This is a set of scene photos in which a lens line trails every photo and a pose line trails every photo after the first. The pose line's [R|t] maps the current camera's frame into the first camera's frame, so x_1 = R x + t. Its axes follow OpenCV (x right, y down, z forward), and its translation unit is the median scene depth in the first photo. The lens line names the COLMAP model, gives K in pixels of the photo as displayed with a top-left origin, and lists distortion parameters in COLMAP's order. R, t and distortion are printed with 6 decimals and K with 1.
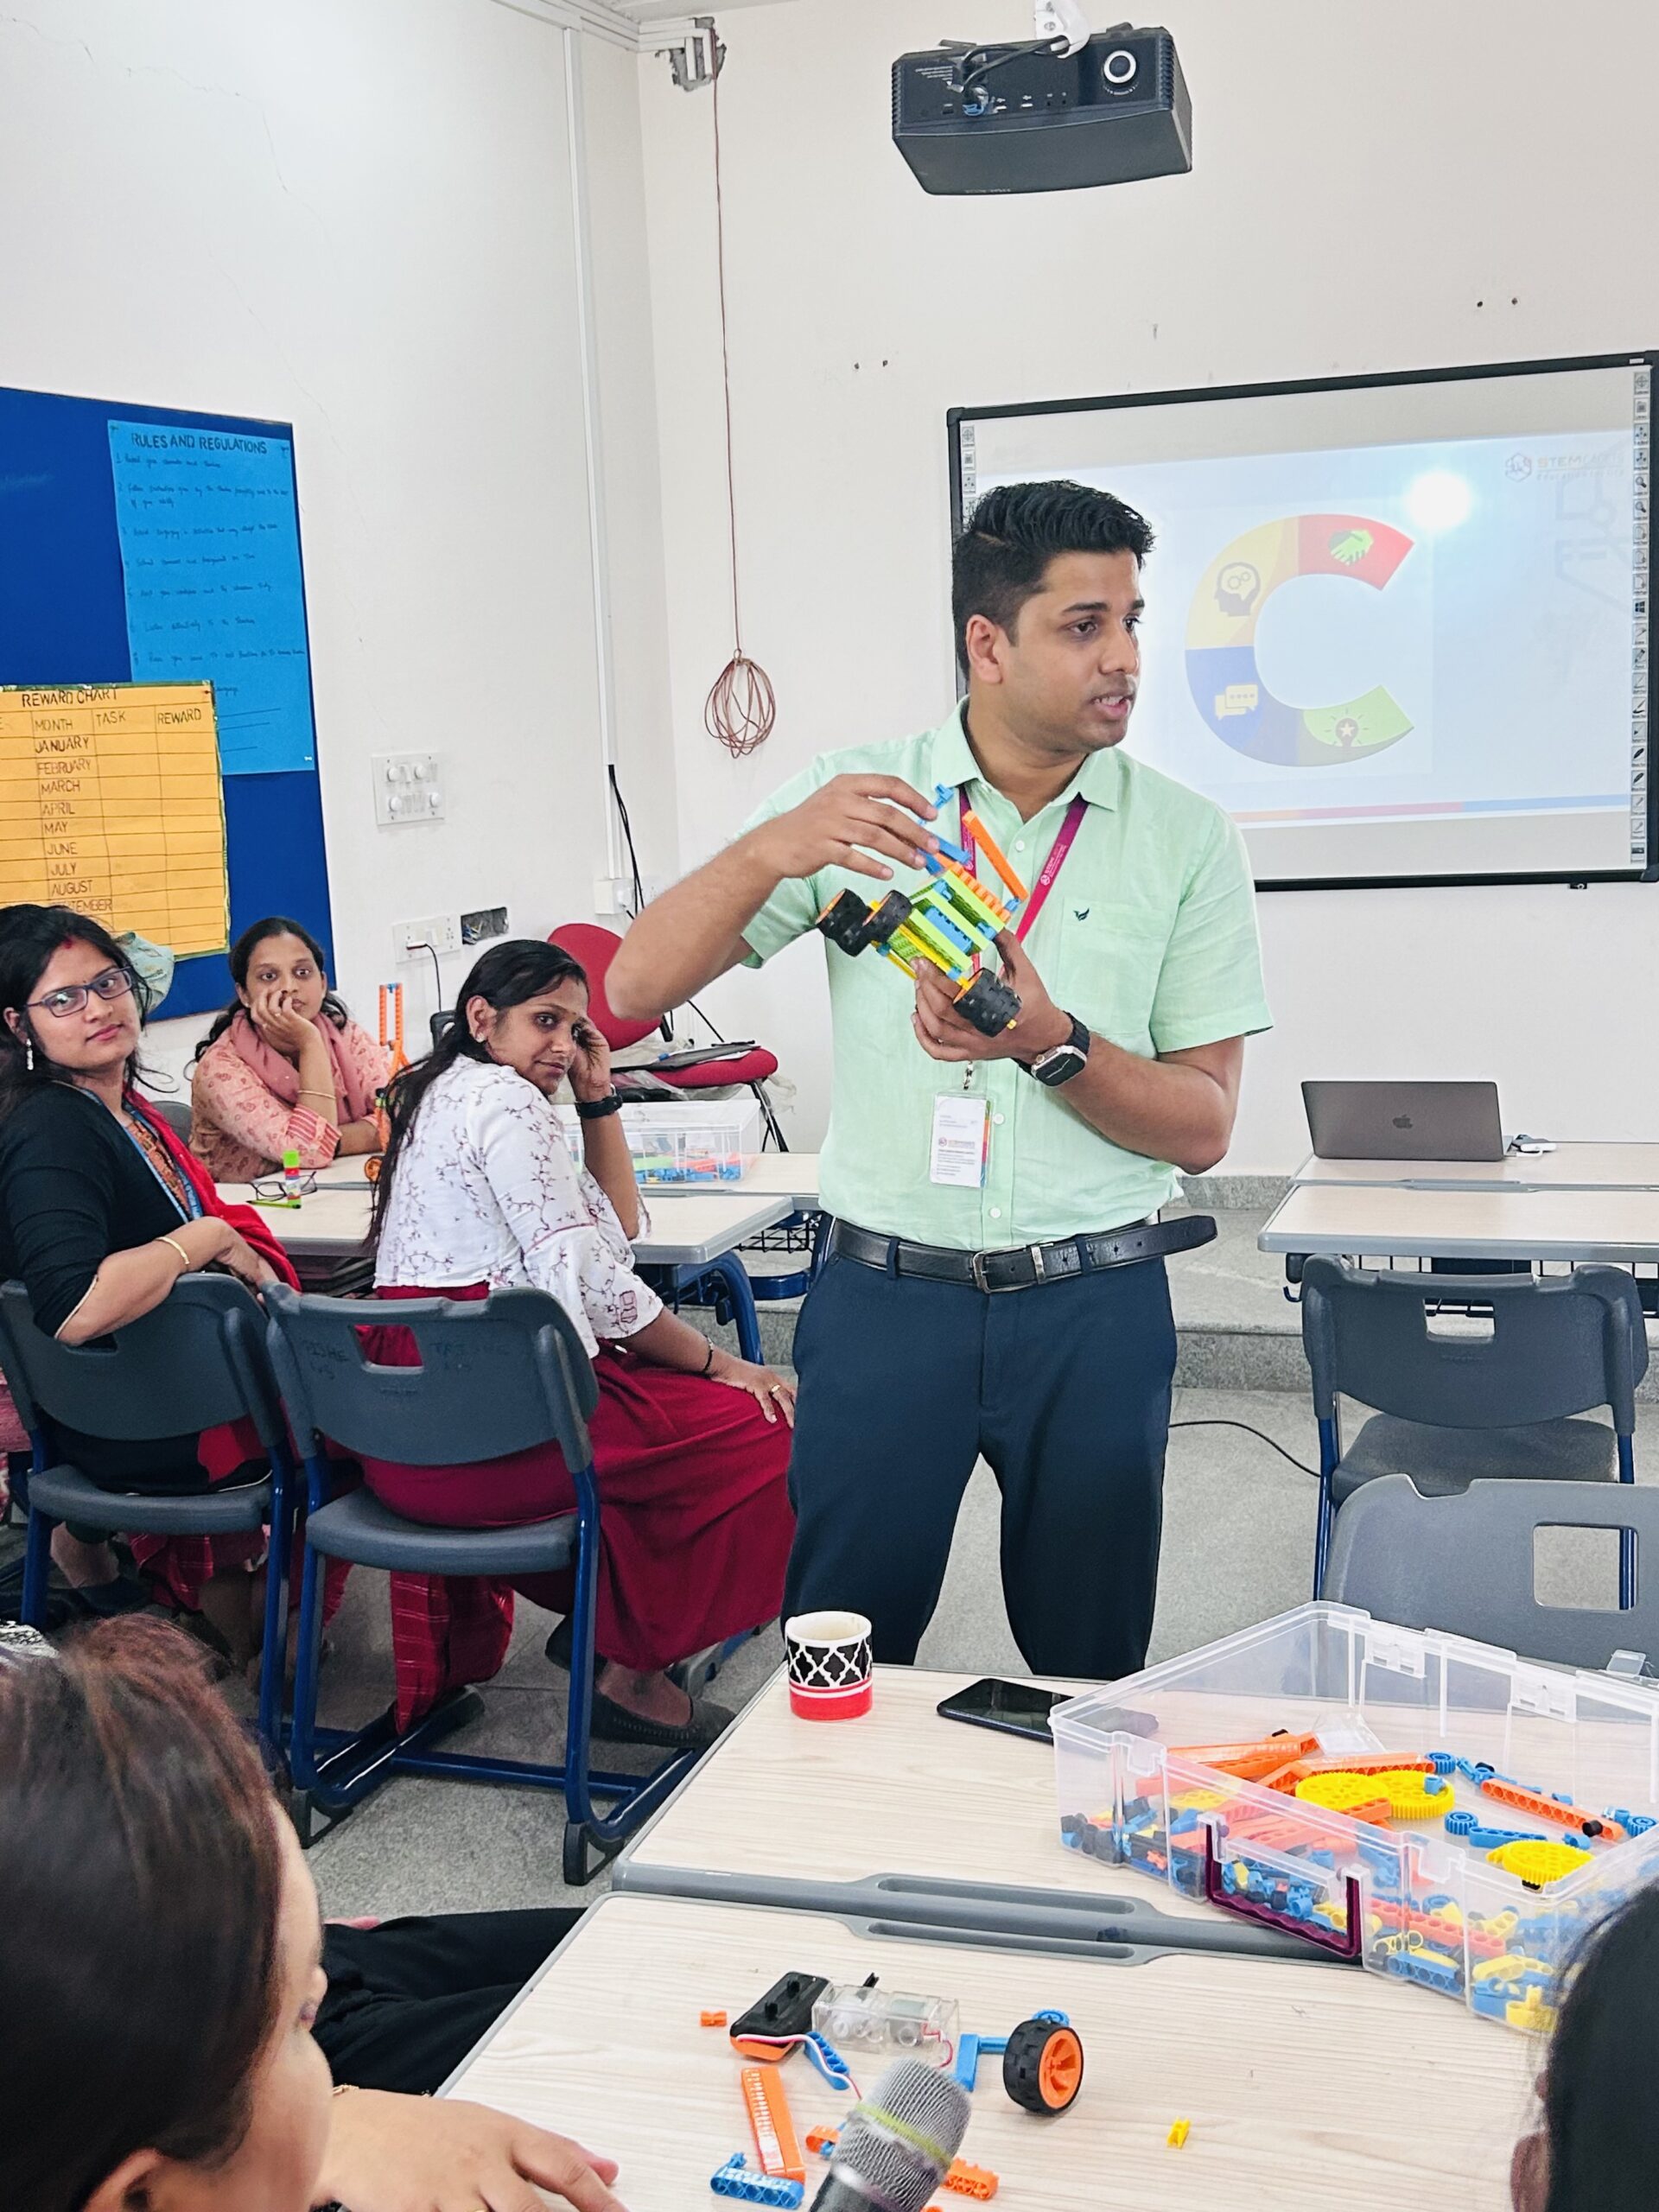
lens RADIAL K [[2518.6, 0, 829.5], [0, 2518.6, 1106.0], [0, 0, 1]] dist [0.155452, -0.471101]
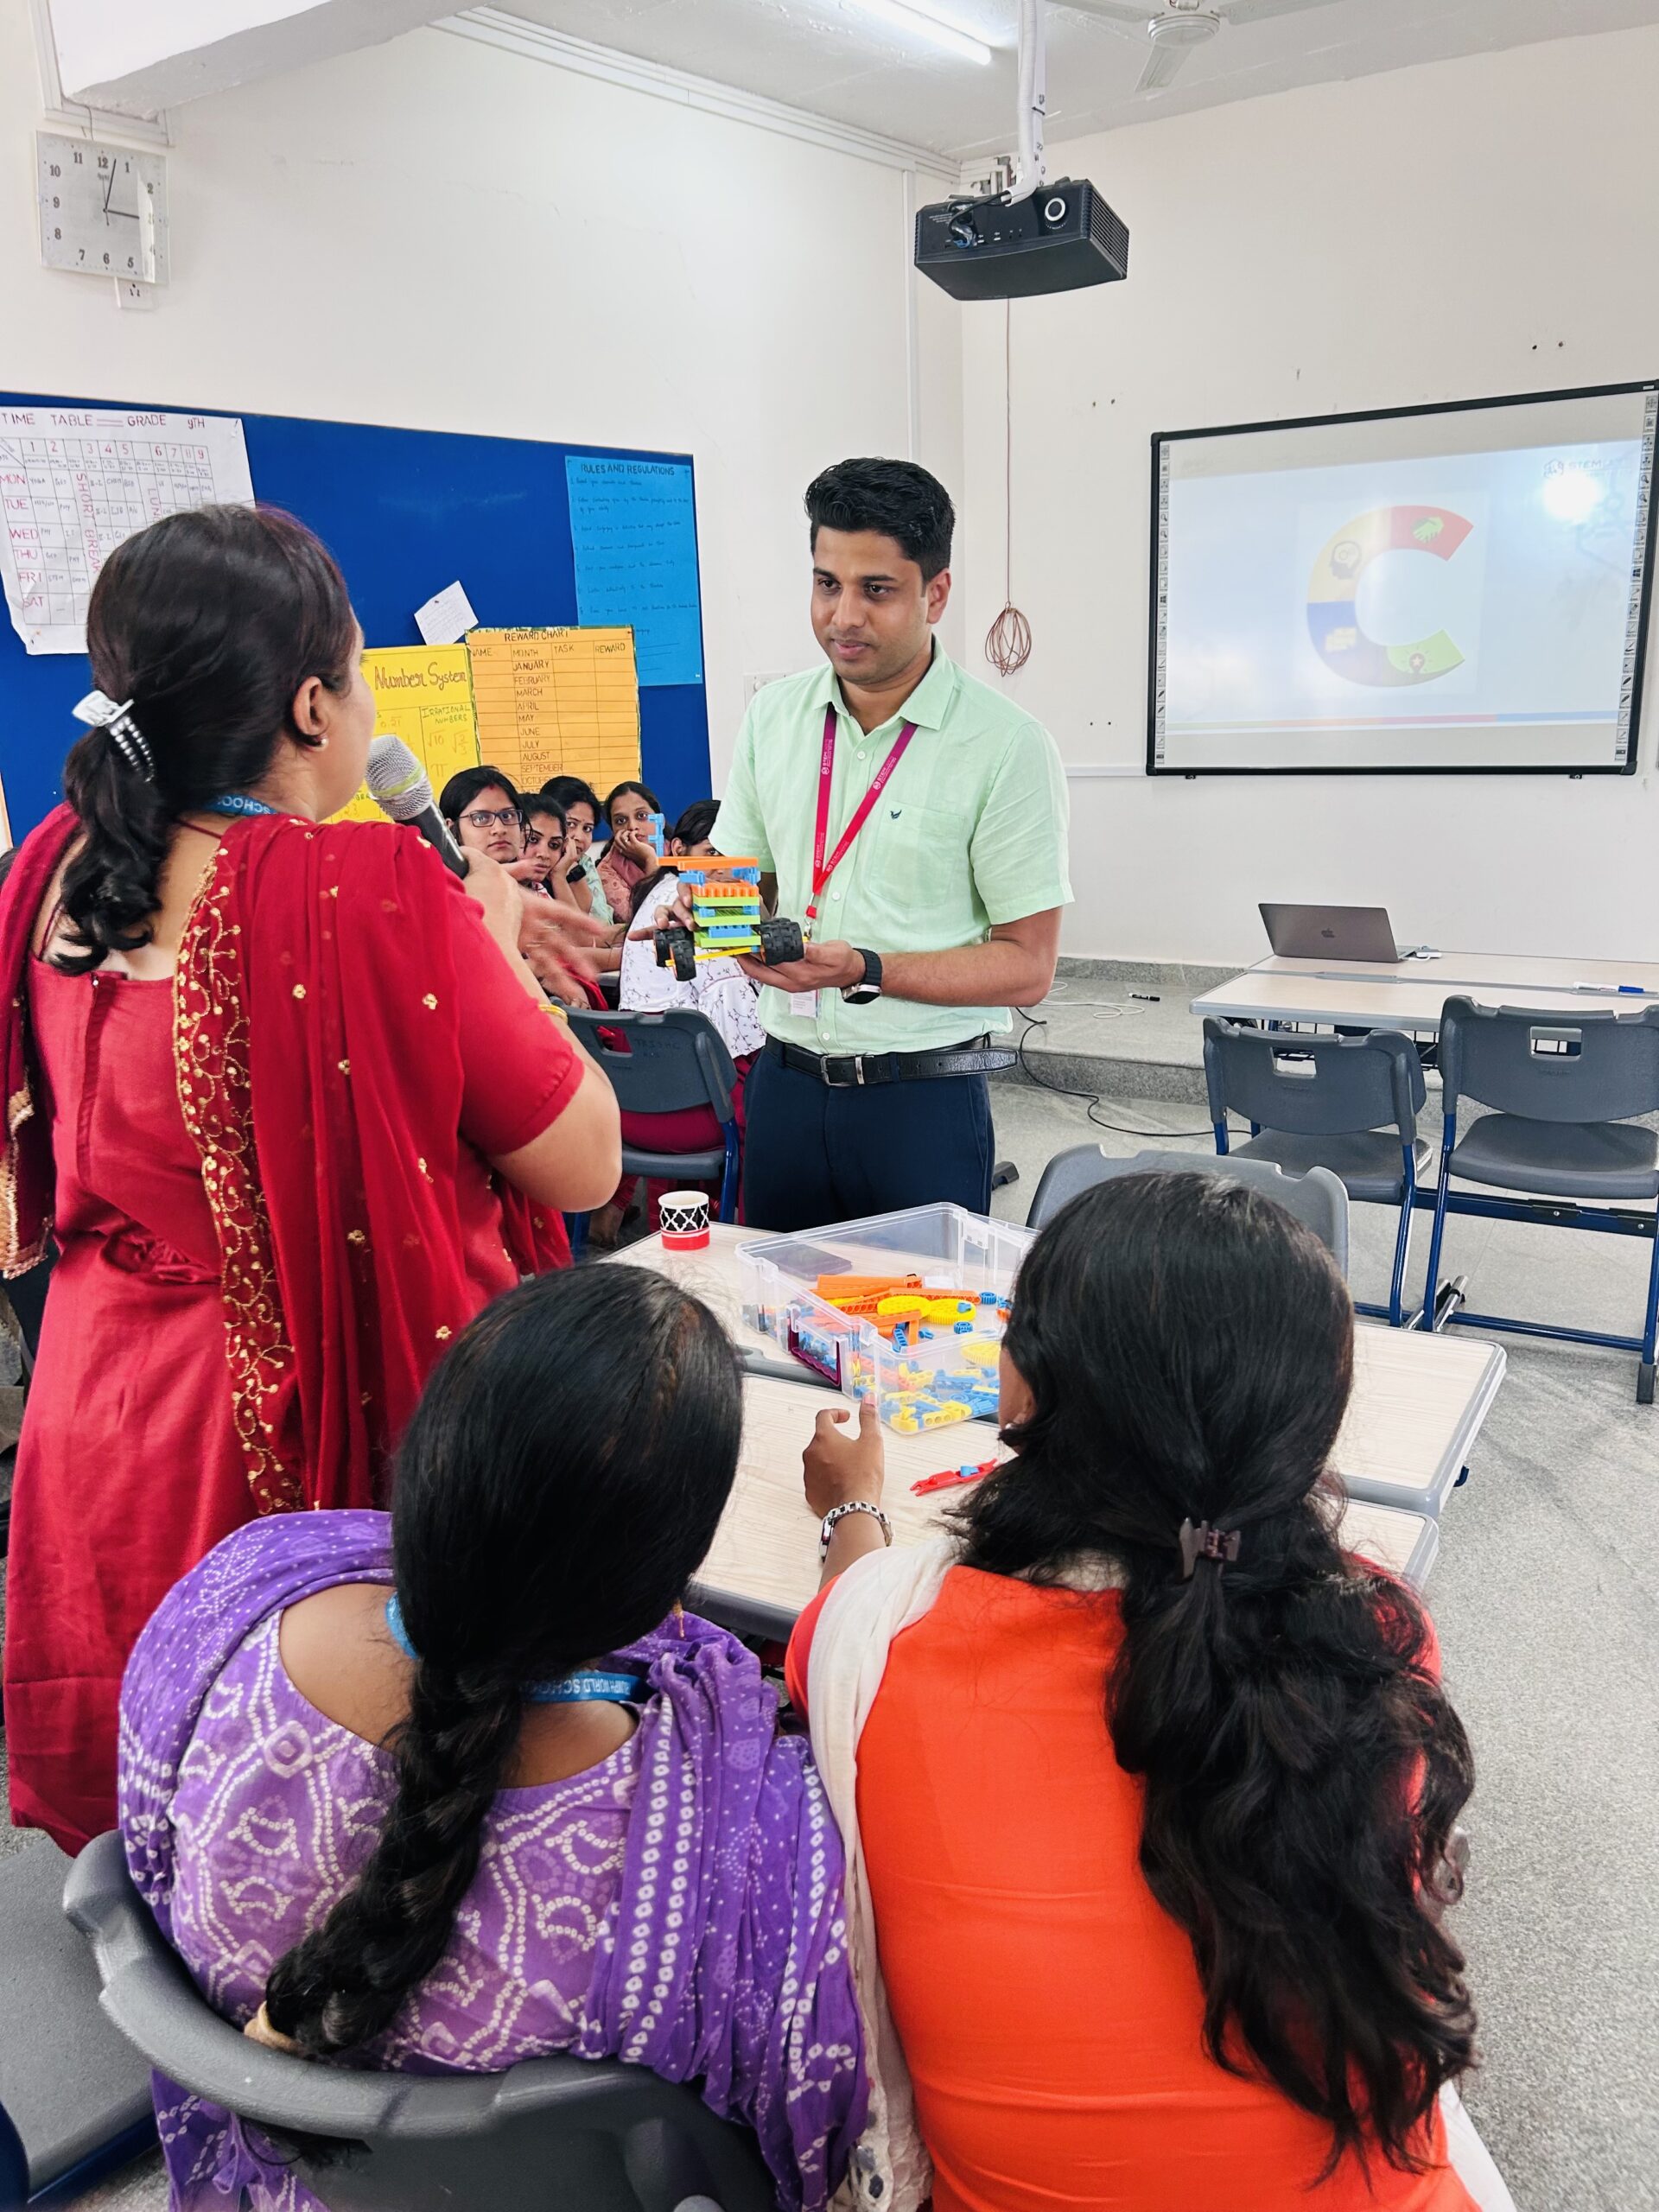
lens RADIAL K [[1701.4, 0, 829.5], [0, 1701.4, 1106.0], [0, 0, 1]] dist [0.031666, -0.032086]
pose [[0.974539, 0.064612, -0.214706, 0.124659], [-0.040549, 0.992578, 0.114648, 0.002976], [0.220520, -0.103023, 0.969926, -0.031564]]
